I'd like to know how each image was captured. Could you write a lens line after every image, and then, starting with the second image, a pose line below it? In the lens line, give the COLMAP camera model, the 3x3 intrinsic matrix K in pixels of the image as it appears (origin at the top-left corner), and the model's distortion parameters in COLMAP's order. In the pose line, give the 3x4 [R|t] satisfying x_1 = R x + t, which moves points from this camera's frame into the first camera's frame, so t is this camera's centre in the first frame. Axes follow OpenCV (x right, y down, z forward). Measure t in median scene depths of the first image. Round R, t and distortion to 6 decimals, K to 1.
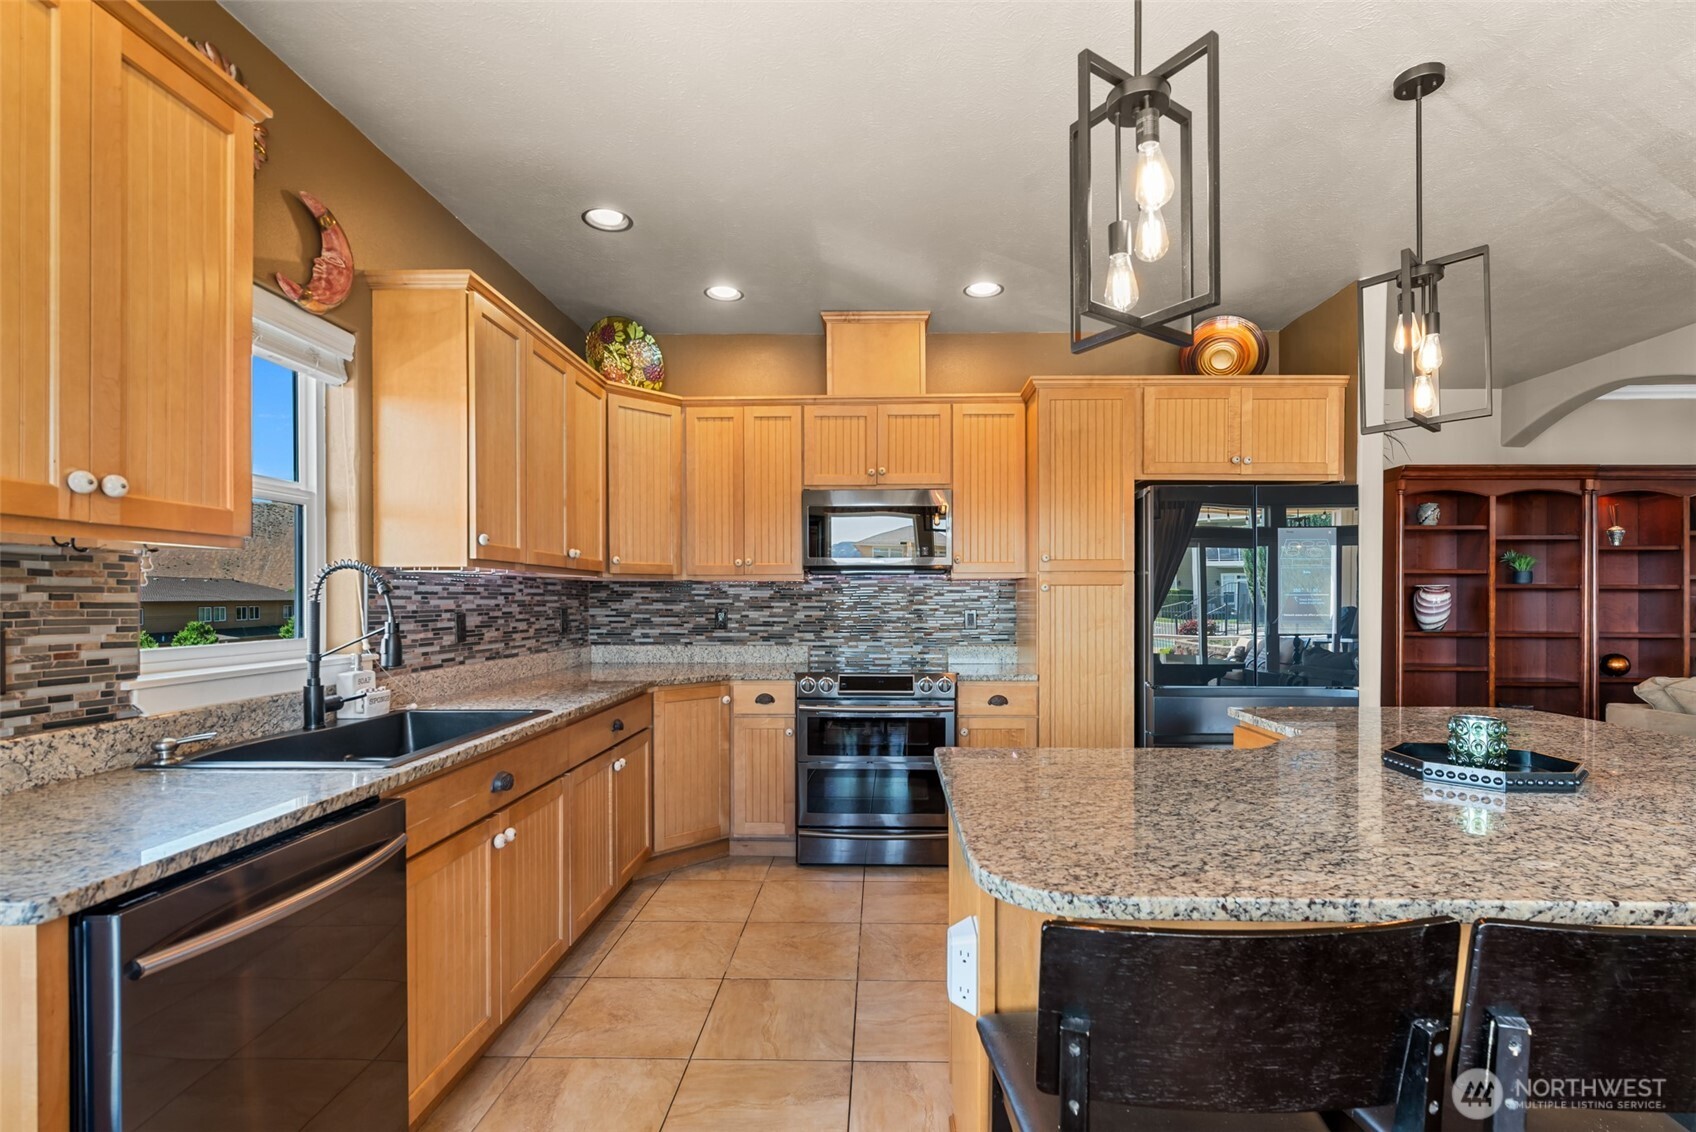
lens RADIAL K [[780.5, 0, 847.5], [0, 780.5, 593.9], [0, 0, 1]] dist [-0.002849, -0.000568]
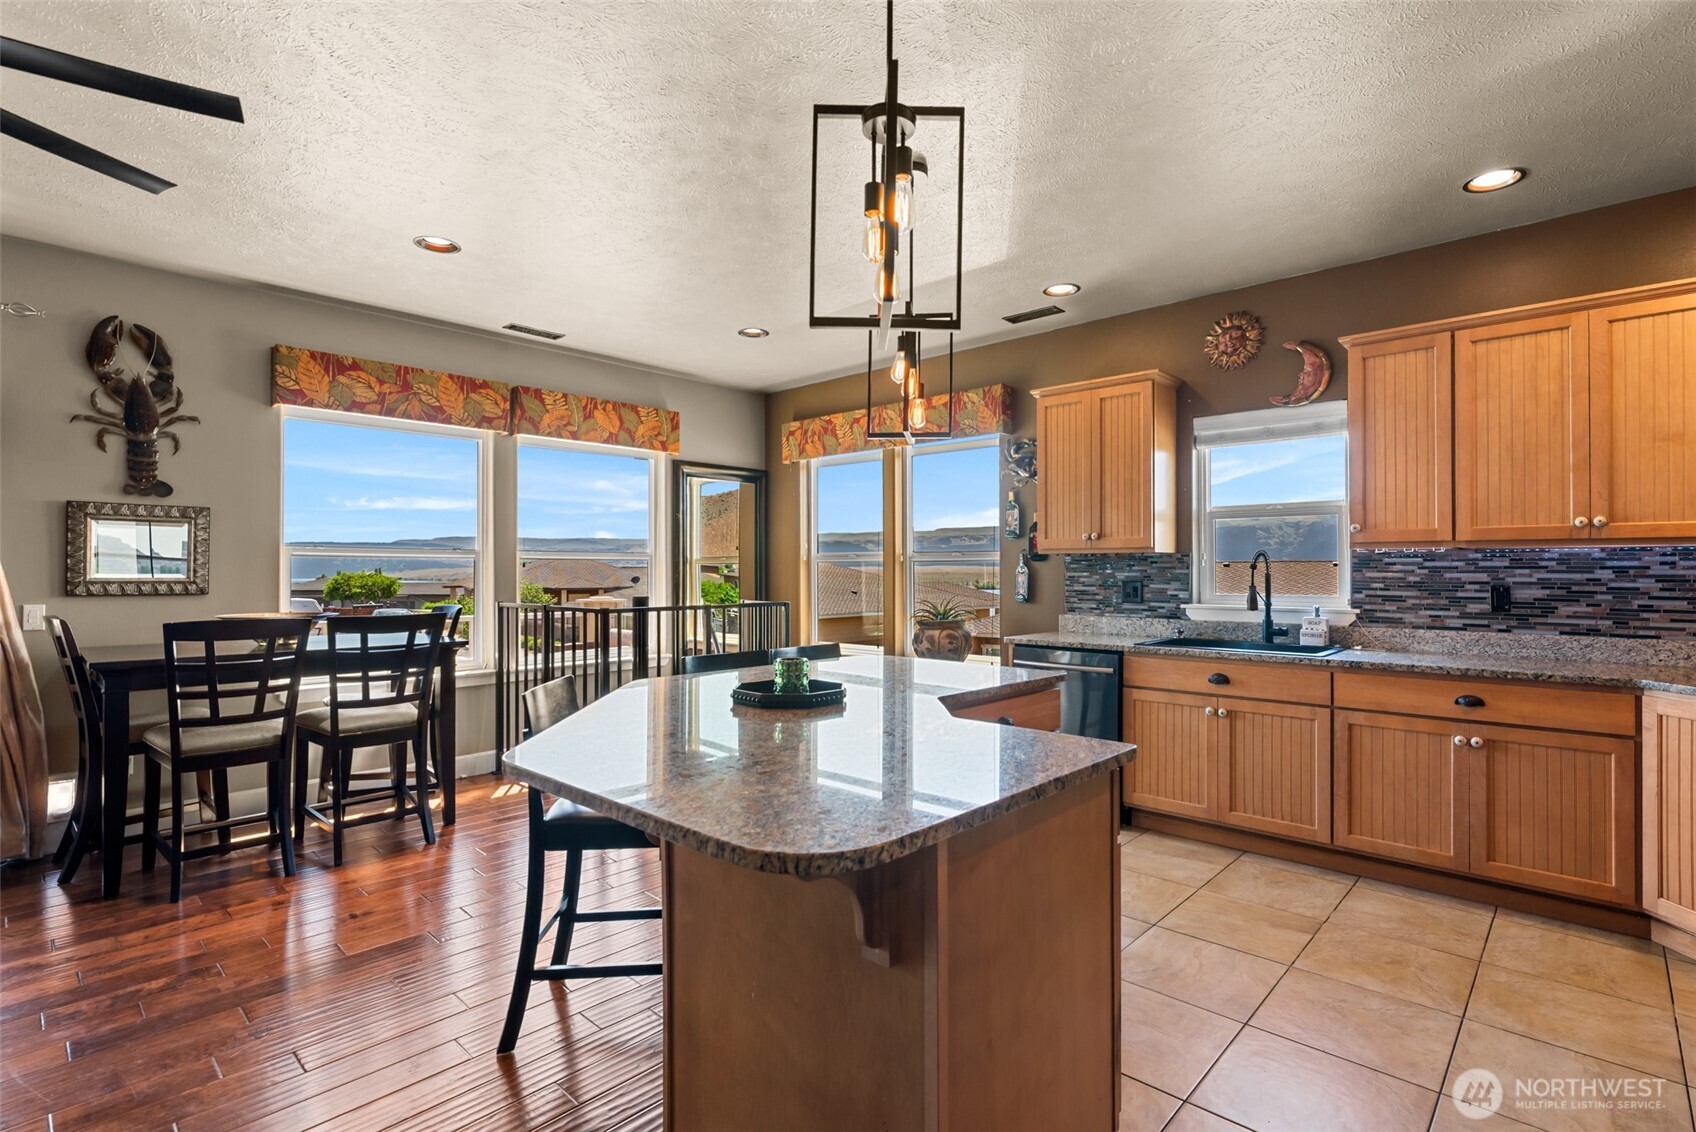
lens RADIAL K [[795.4, 0, 848.0], [0, 795.4, 566.0], [0, 0, 1]] dist [-0.000418, -0.000024]
pose [[-0.657952, -0.006485, -0.753032, 0.802533], [0.001709, 0.999947, -0.010105, 0.005604], [0.753058, -0.007935, -0.657906, 0.870843]]
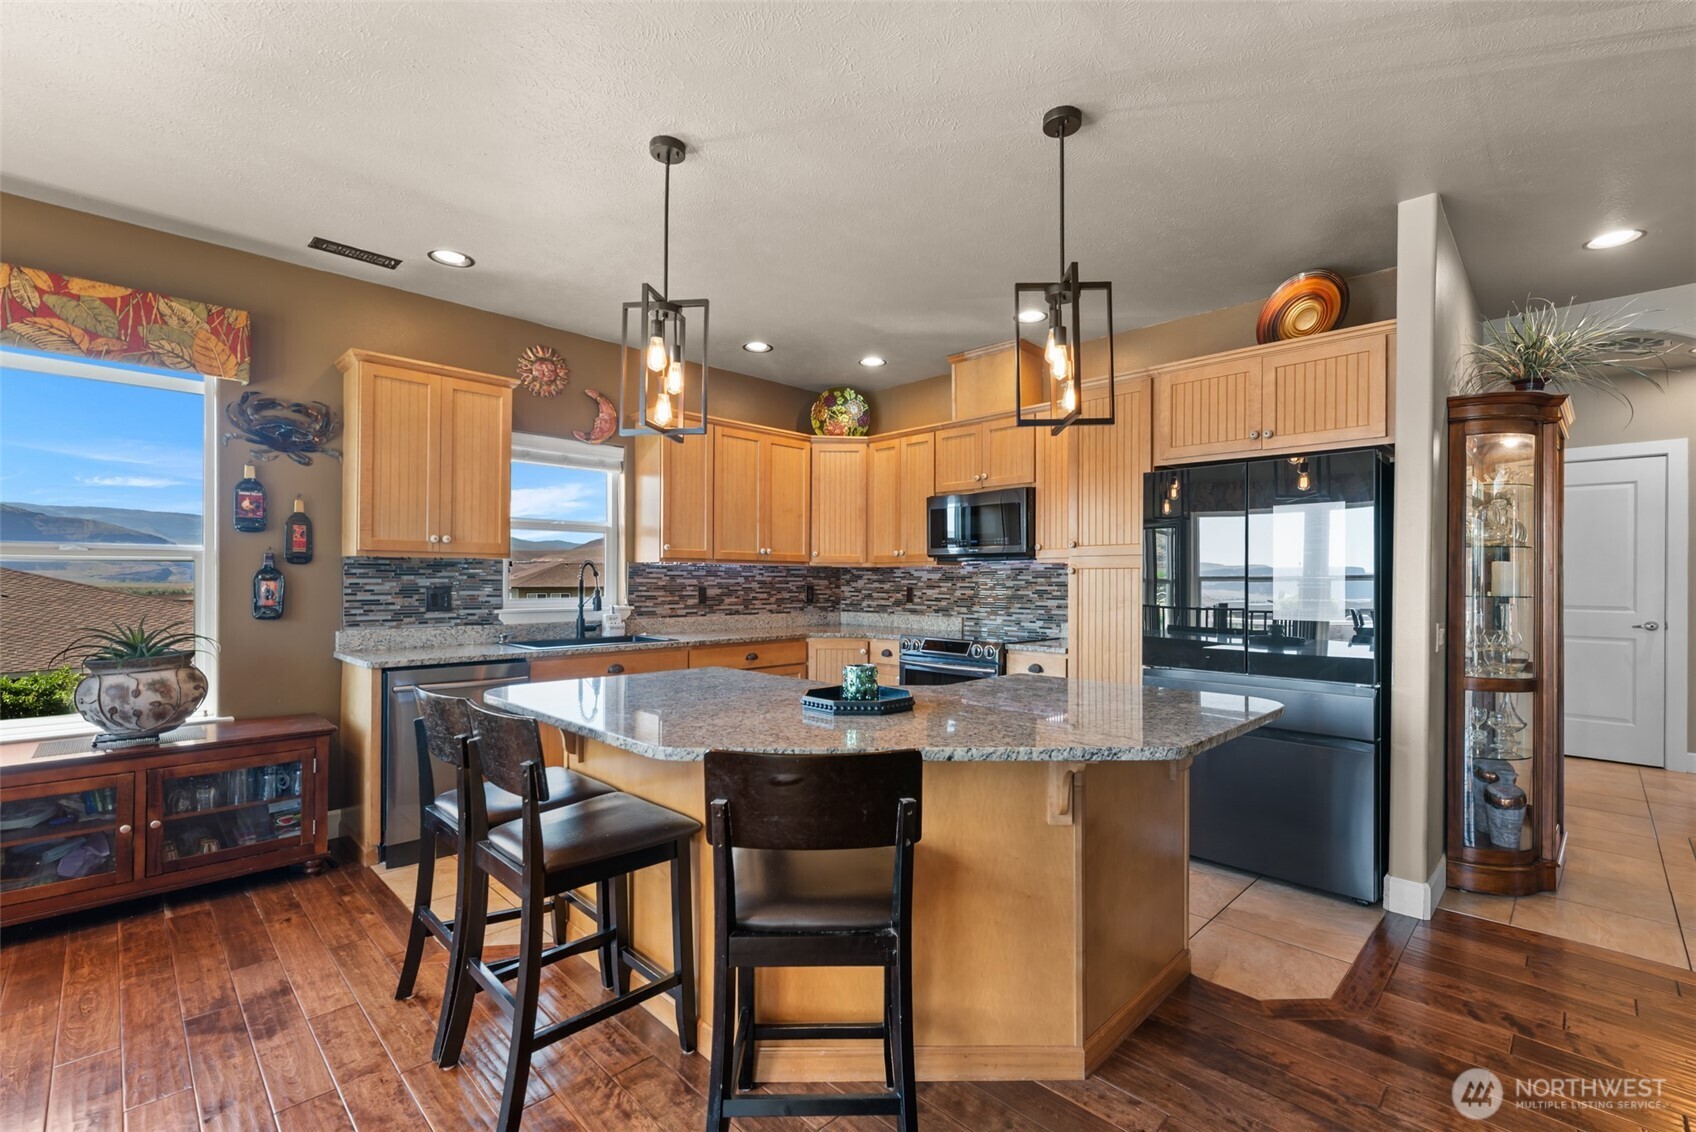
lens RADIAL K [[735.8, 0, 848.0], [0, 735.8, 566.0], [0, 0, 1]] dist [0.000715, -0.000124]
pose [[0.725264, -0.008904, -0.688414, 0.743564], [-0.000770, 0.999905, -0.013745, -0.000398], [0.688471, 0.010499, 0.725188, 0.014153]]
